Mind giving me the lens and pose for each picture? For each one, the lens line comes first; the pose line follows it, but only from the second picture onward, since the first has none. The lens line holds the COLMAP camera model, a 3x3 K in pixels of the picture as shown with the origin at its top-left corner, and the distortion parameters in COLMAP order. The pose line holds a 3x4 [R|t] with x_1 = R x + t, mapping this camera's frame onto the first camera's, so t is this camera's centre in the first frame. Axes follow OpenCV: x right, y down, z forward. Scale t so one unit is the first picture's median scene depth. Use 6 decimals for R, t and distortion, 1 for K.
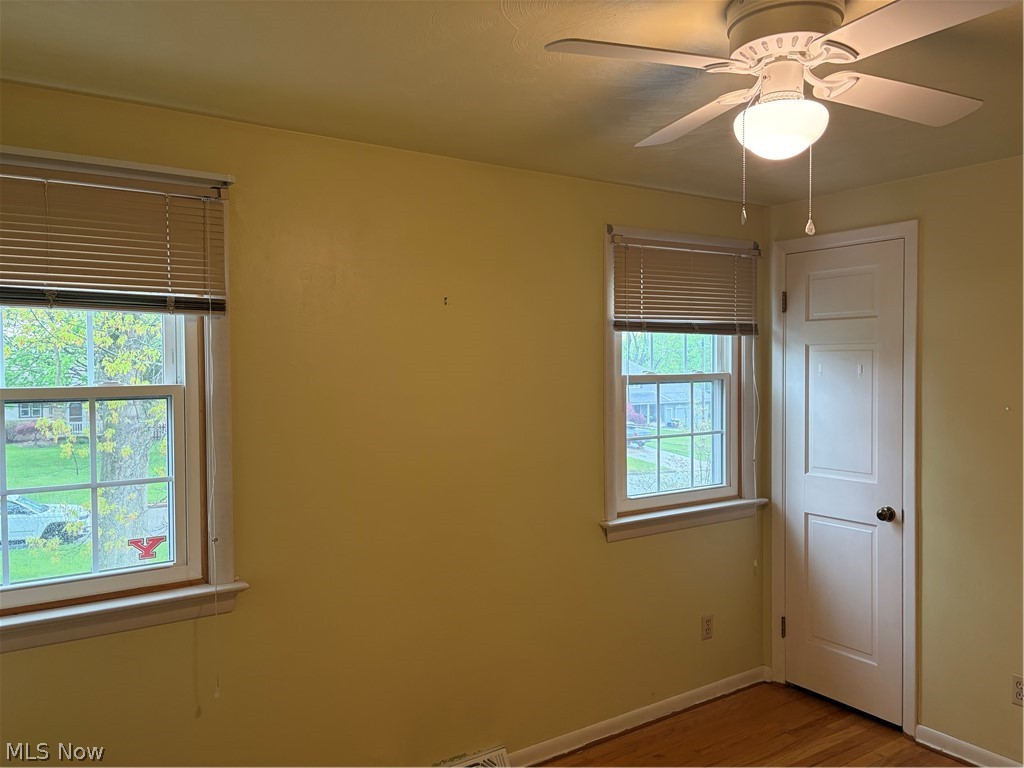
lens RADIAL K [[771.7, 0, 509.5], [0, 771.7, 374.9], [0, 0, 1]] dist [0.036667, -0.007852]
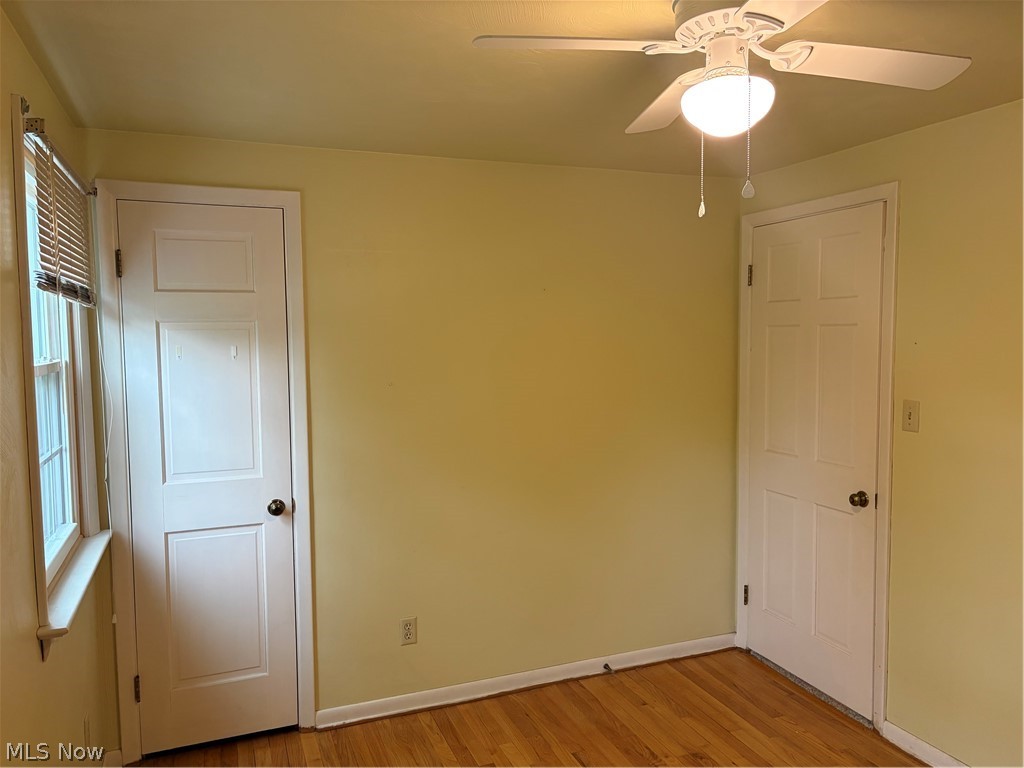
lens RADIAL K [[775.5, 0, 512.0], [0, 775.5, 384.0], [0, 0, 1]] dist [0.028321, 0.005305]
pose [[0.222183, -0.059774, 0.973171, -0.343914], [0.025300, 0.998136, 0.055531, -0.011511], [-0.974677, 0.012283, 0.223282, 0.525055]]
